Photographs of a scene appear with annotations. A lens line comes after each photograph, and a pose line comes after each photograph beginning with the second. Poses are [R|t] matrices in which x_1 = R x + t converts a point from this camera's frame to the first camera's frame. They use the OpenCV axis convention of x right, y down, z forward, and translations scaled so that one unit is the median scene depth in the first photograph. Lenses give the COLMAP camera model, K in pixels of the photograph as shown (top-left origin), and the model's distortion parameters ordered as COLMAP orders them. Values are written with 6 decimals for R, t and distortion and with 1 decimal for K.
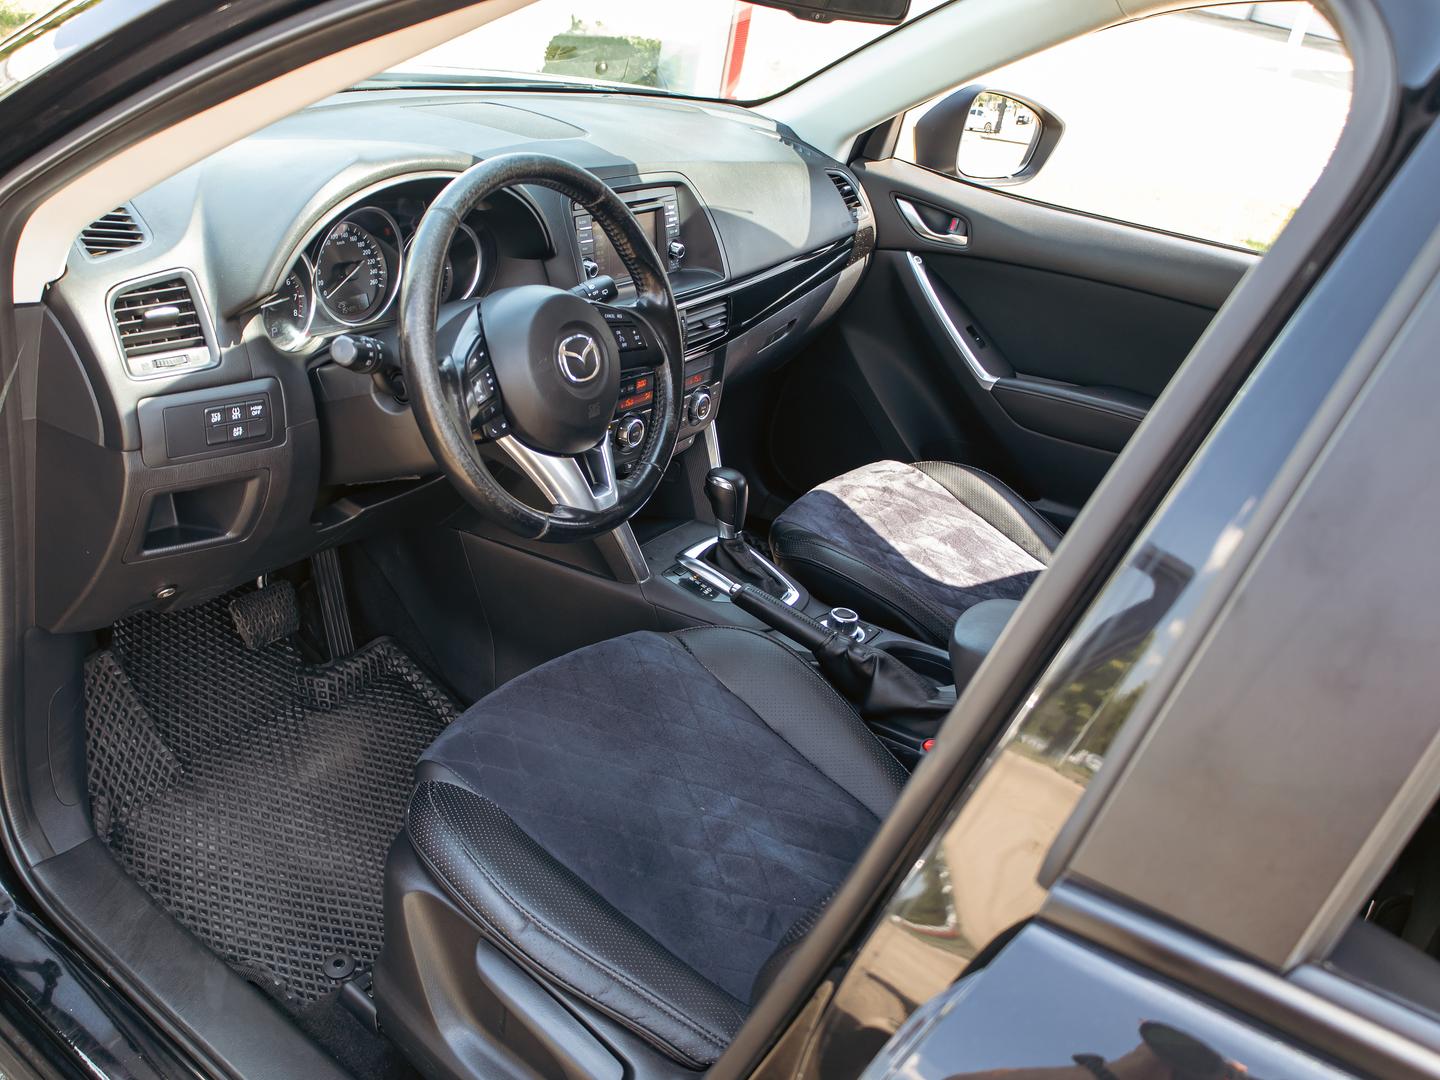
lens RADIAL K [[1224.0, 0, 720.0], [0, 1224.0, 540.0], [0, 0, 1]] dist [-0.010366, 0.009727]
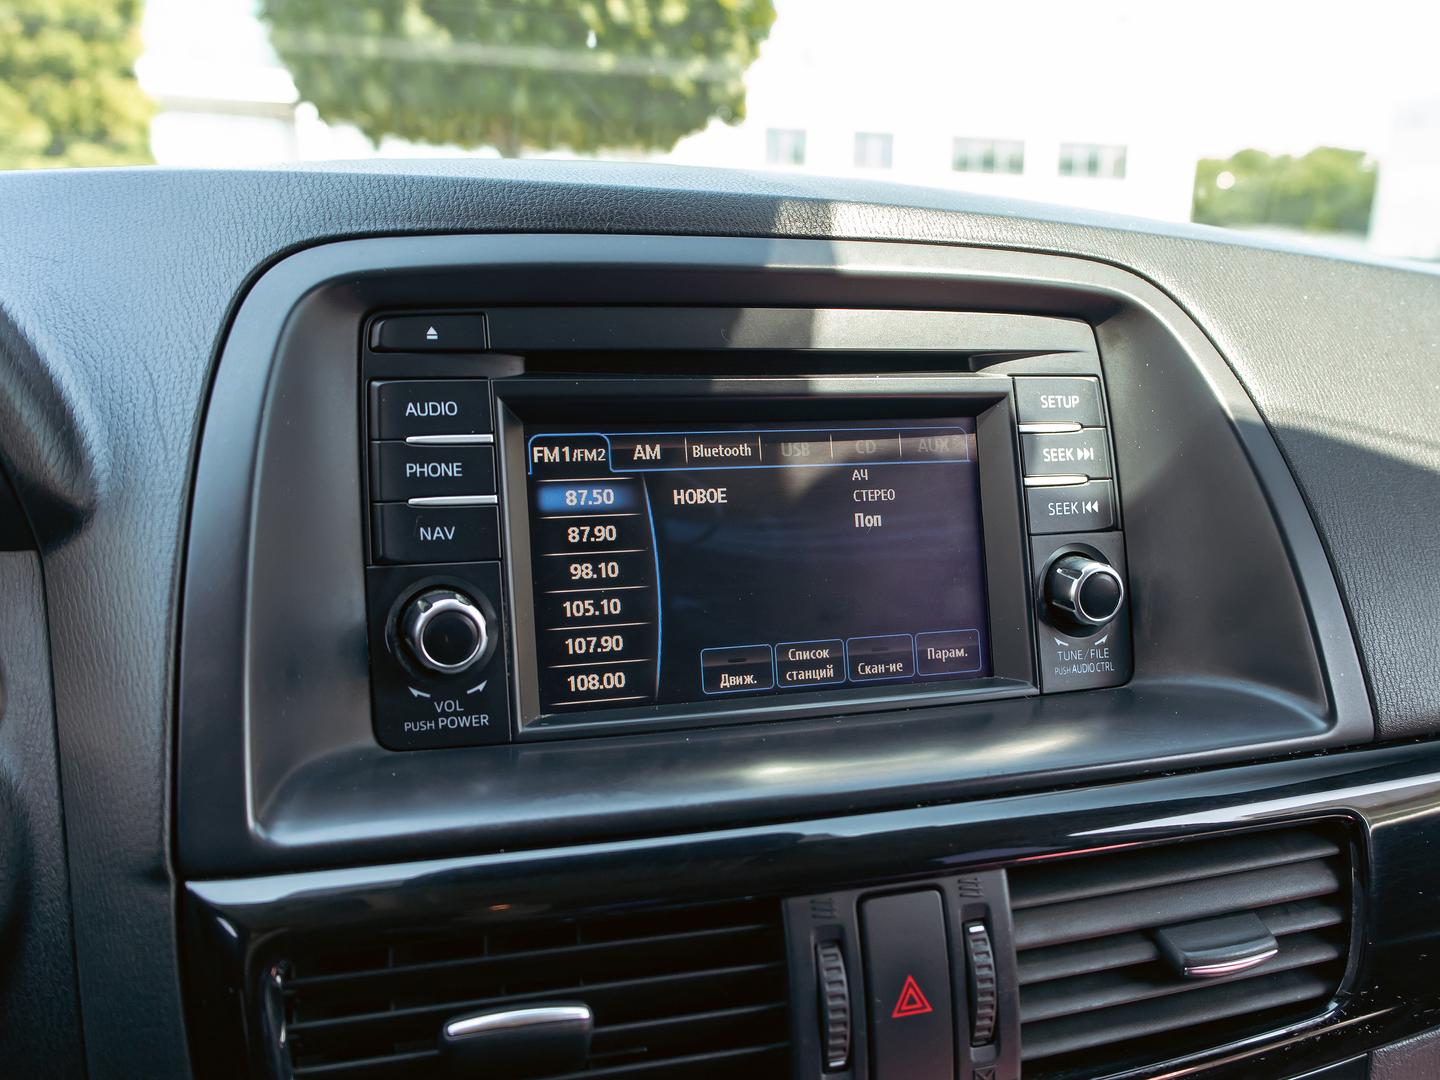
lens RADIAL K [[1484.2, 0, 877.4], [0, 1484.2, 539.4], [0, 0, 1]] dist [0.001711, 0.008730]
pose [[0.830085, -0.055368, -0.554881, 0.070691], [-0.156610, 0.931863, -0.327268, -0.134873], [0.535193, 0.358561, 0.764855, 0.682490]]
